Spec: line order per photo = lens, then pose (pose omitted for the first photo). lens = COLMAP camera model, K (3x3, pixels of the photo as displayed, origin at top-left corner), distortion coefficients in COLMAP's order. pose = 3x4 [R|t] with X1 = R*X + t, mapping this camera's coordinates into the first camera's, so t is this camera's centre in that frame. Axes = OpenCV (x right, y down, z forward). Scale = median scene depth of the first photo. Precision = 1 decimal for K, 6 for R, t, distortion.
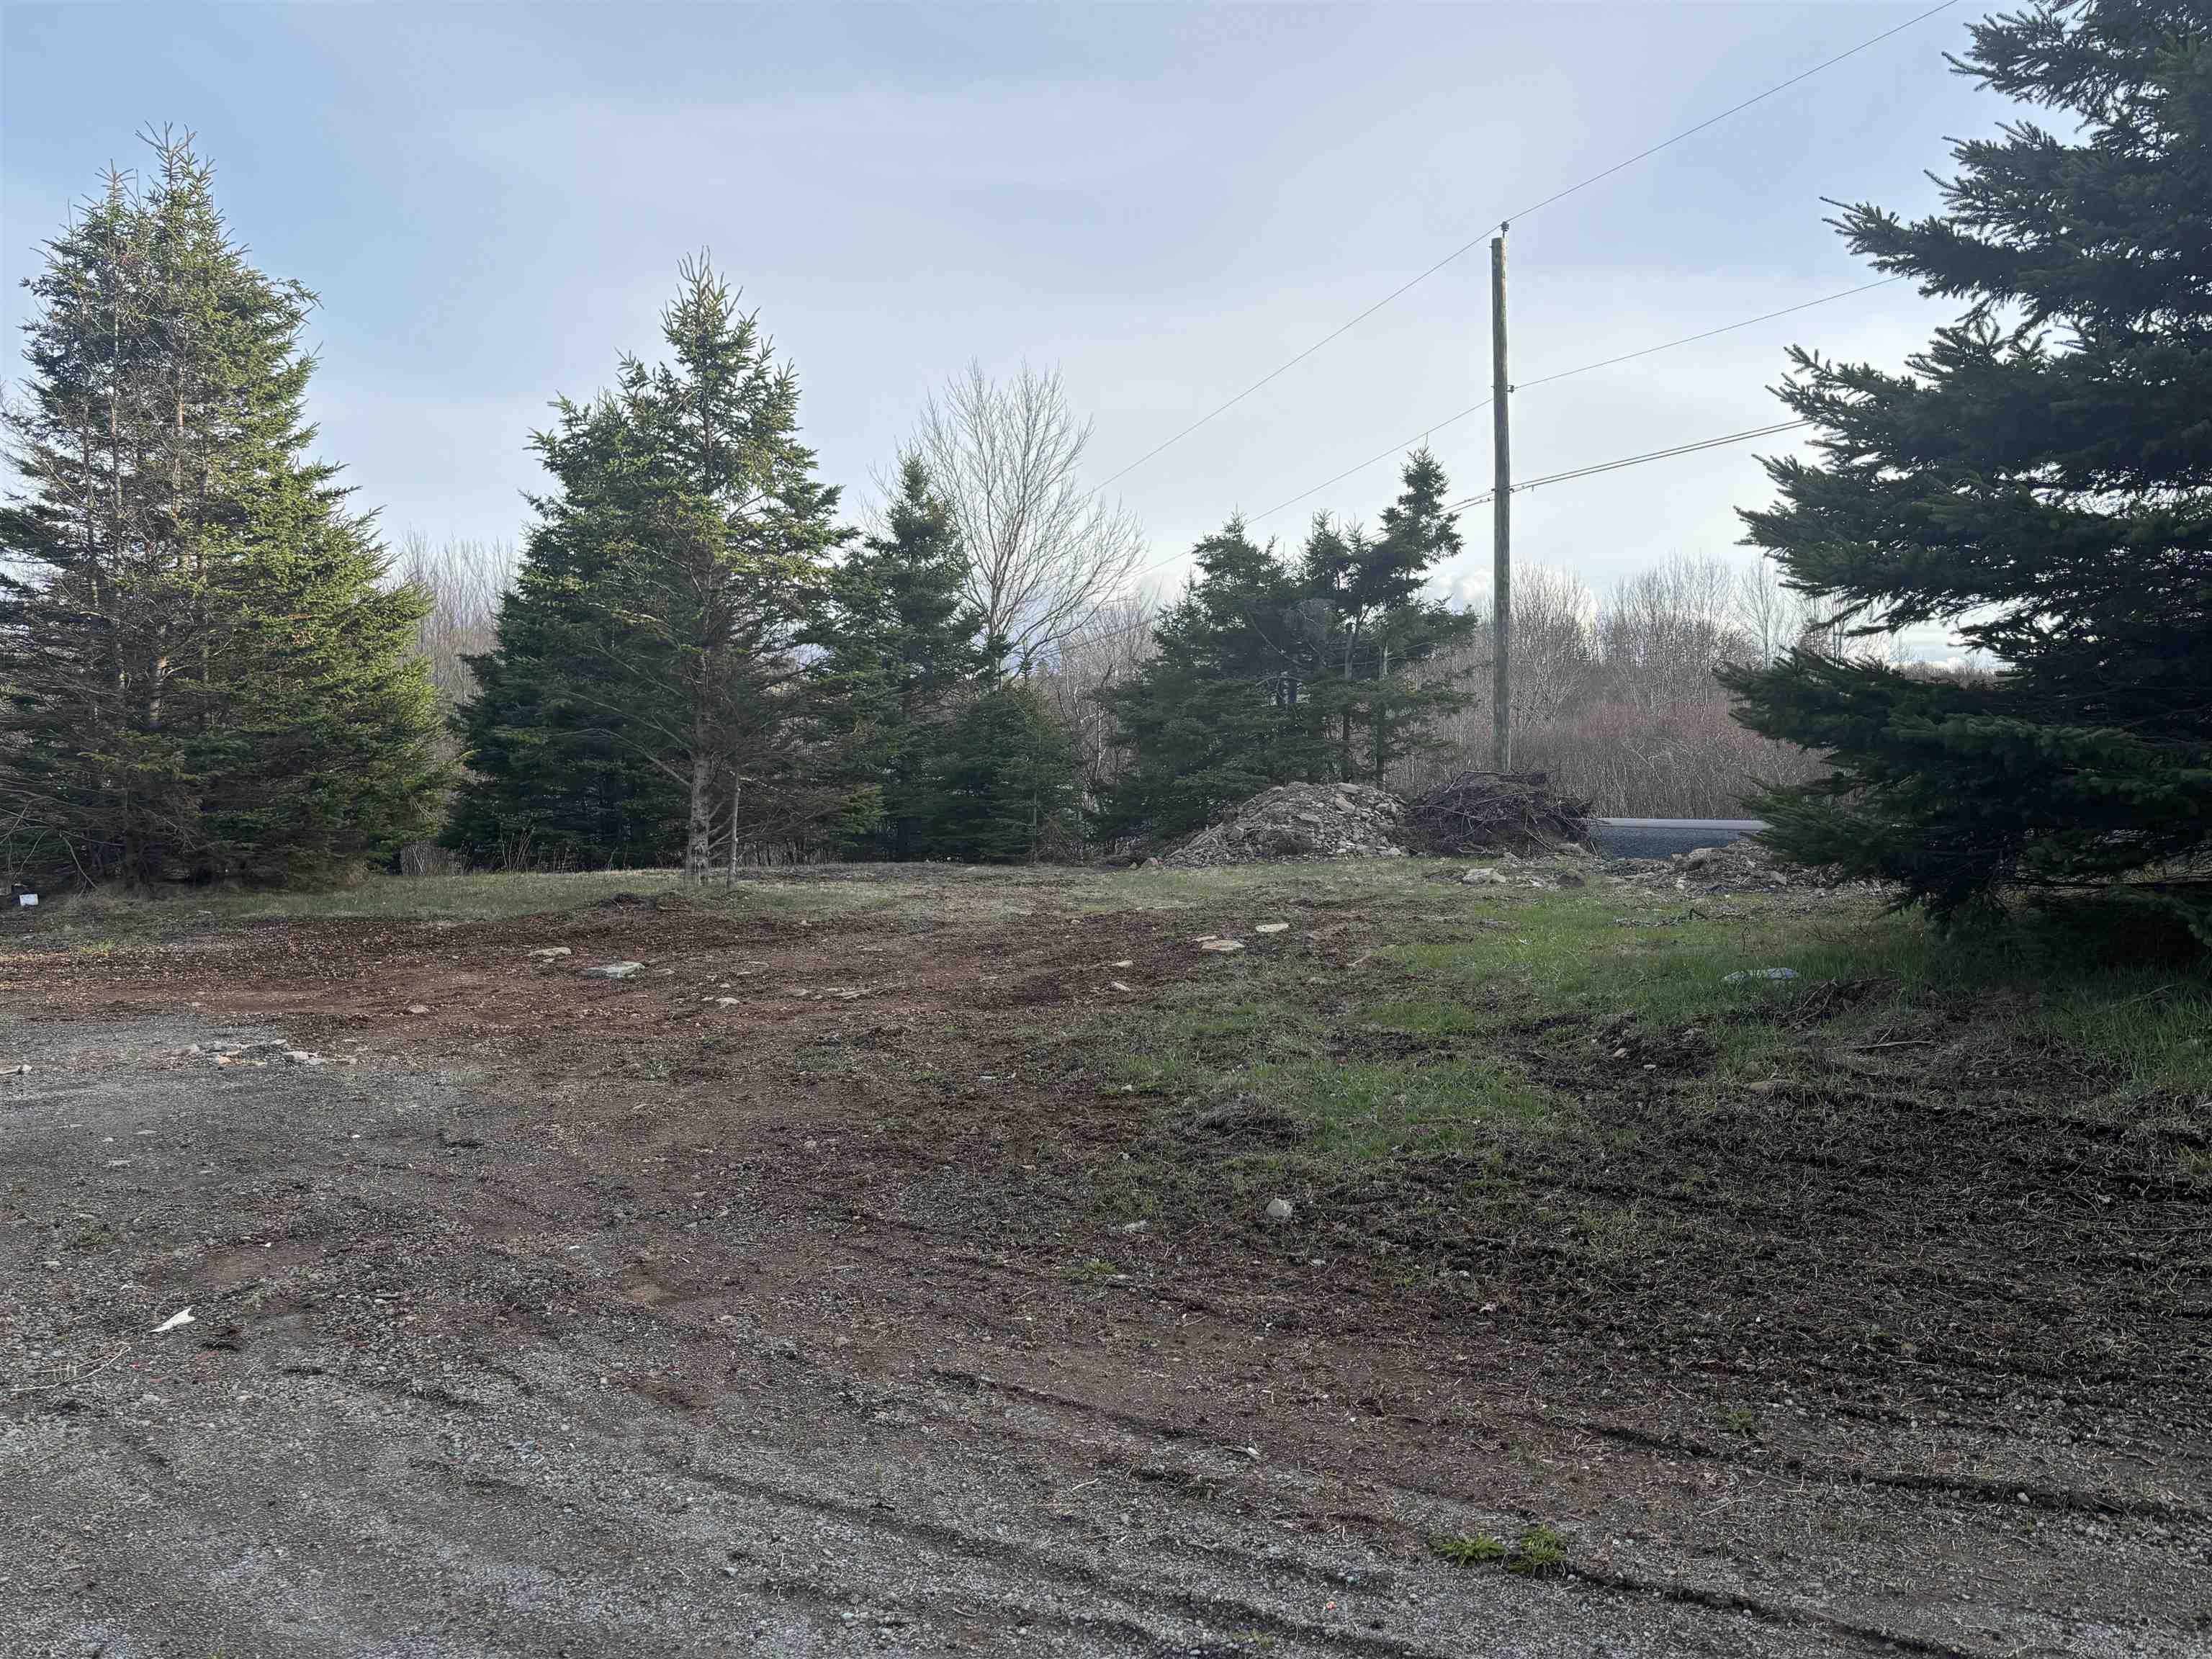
lens RADIAL K [[1727.8, 0, 1106.7], [0, 1727.8, 837.1], [0, 0, 1]] dist [0.012579, -0.006810]
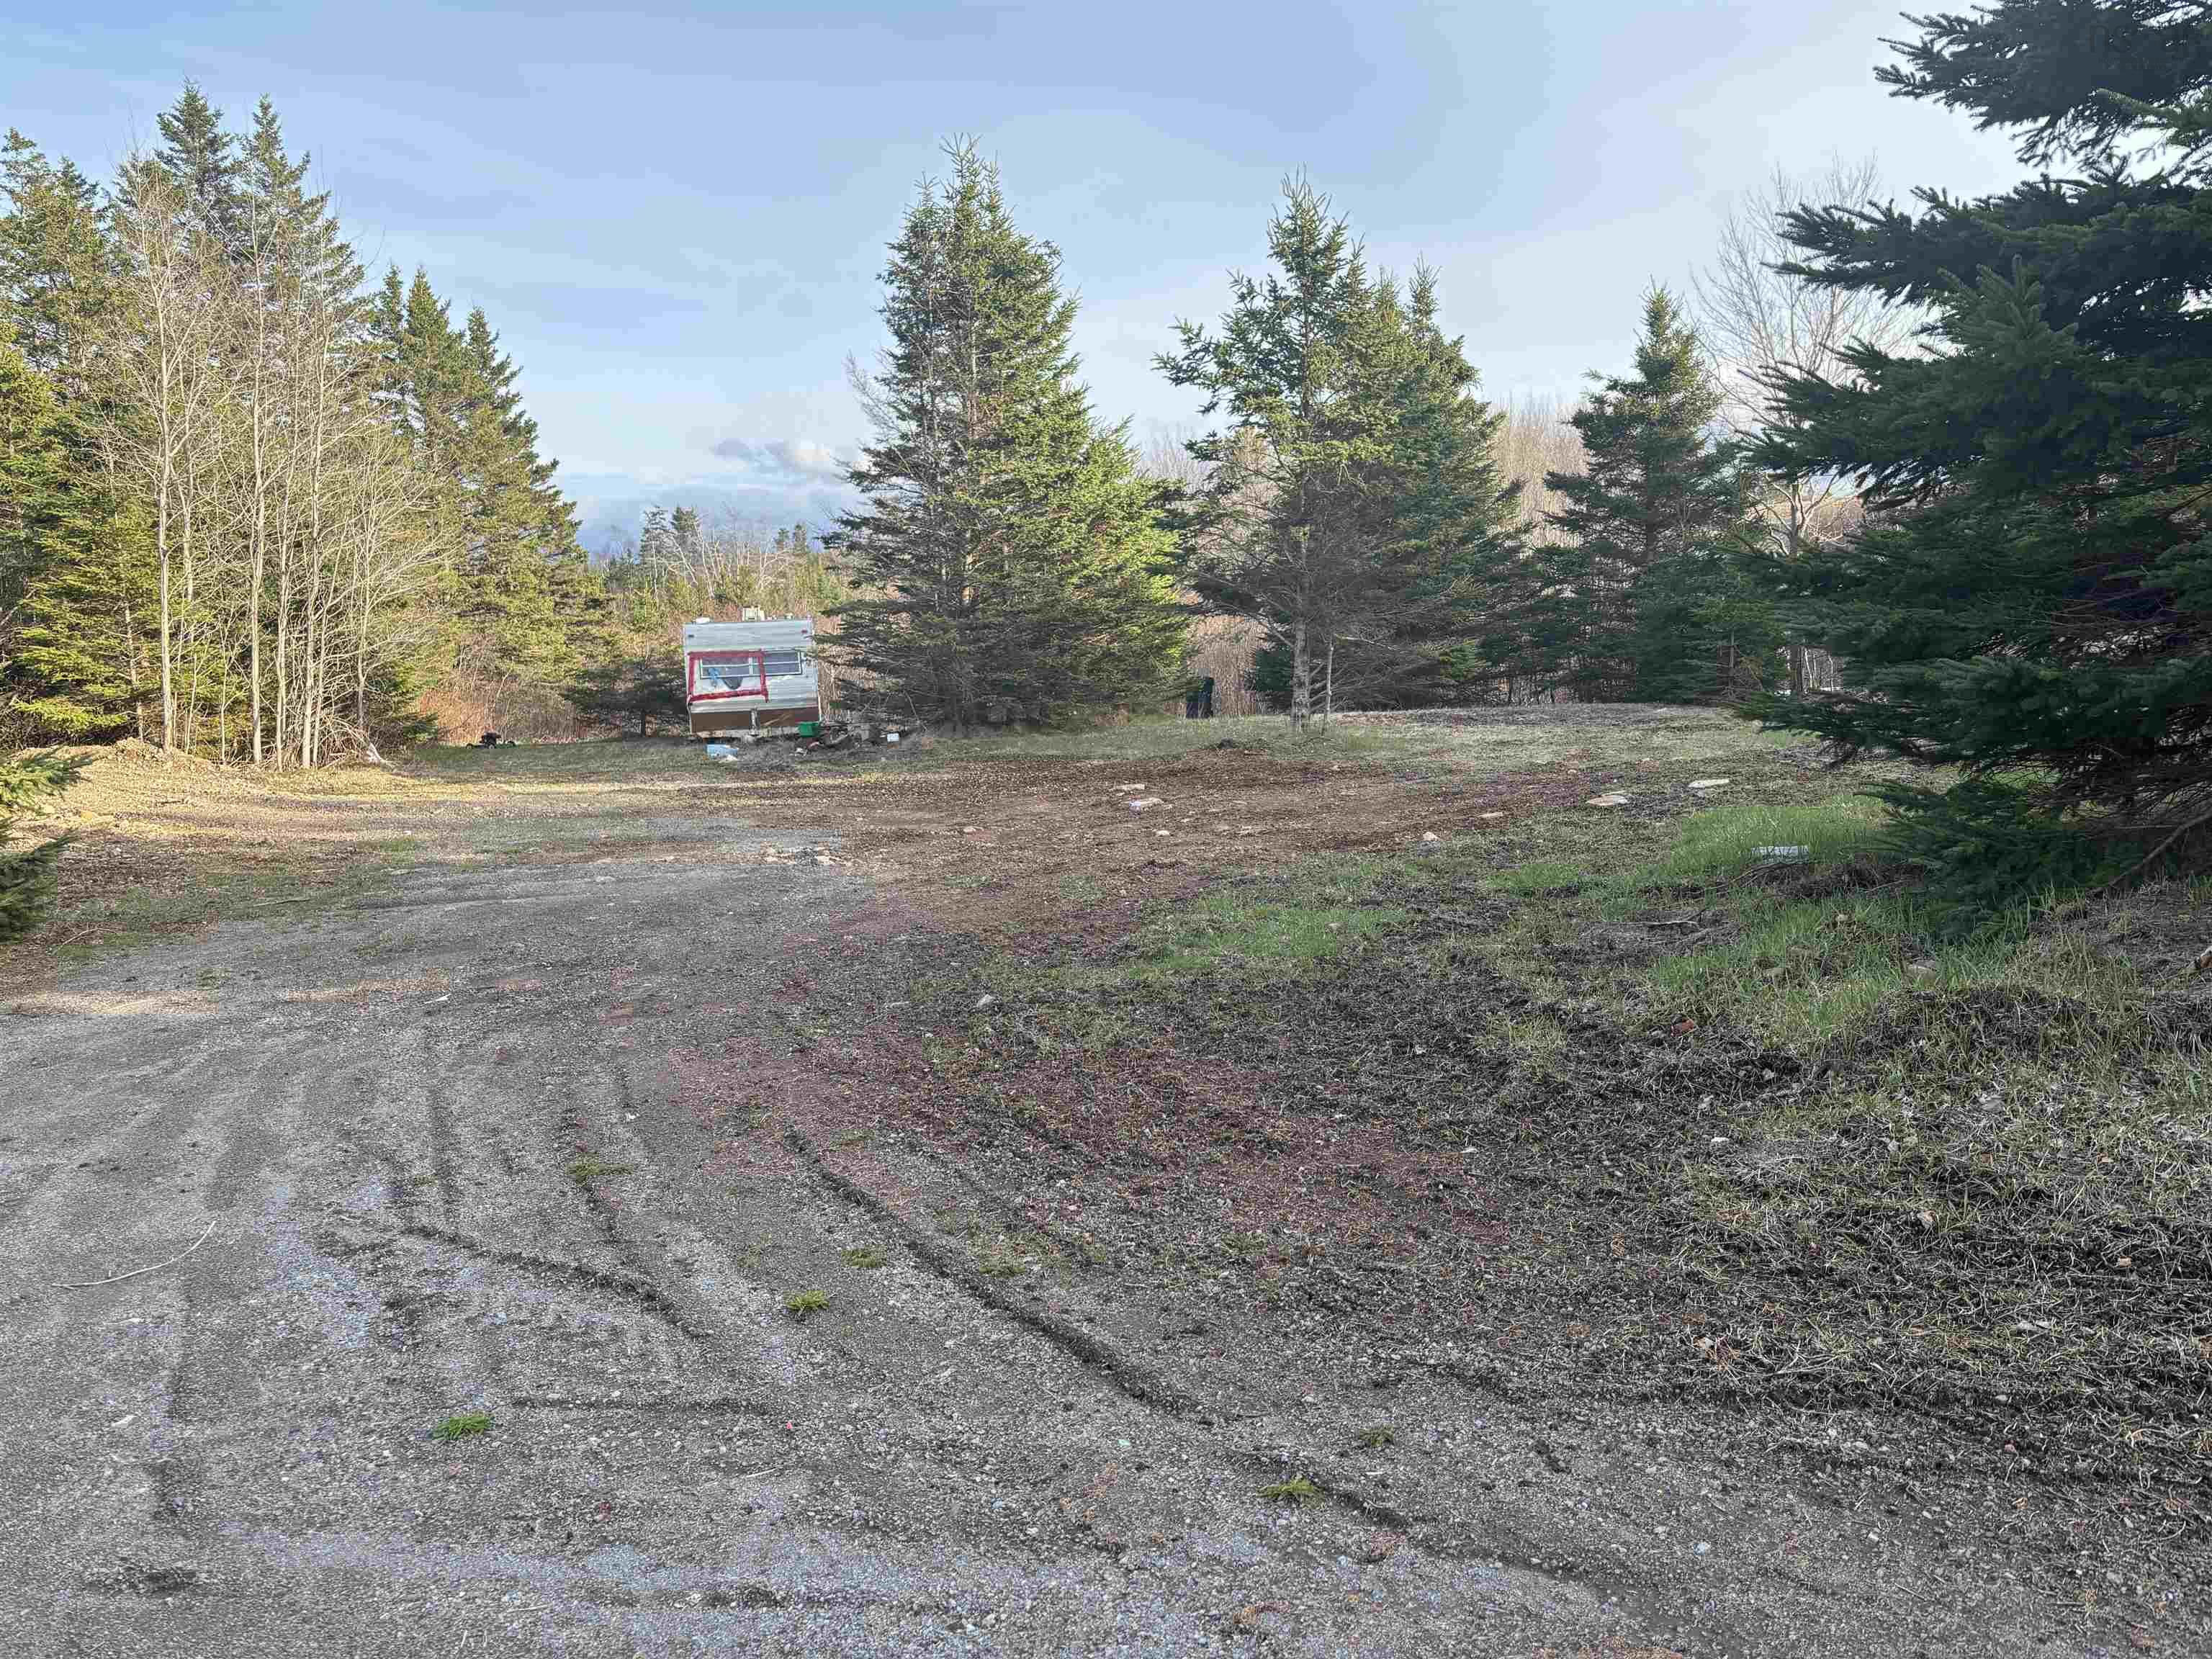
lens RADIAL K [[1674.5, 0, 1105.8], [0, 1674.5, 827.8], [0, 0, 1]] dist [0.006722, -0.005579]
pose [[0.830242, 0.036202, -0.556227, 0.256527], [0.020334, 0.995257, 0.095127, -0.016412], [0.557033, -0.090289, 0.825568, -0.007278]]
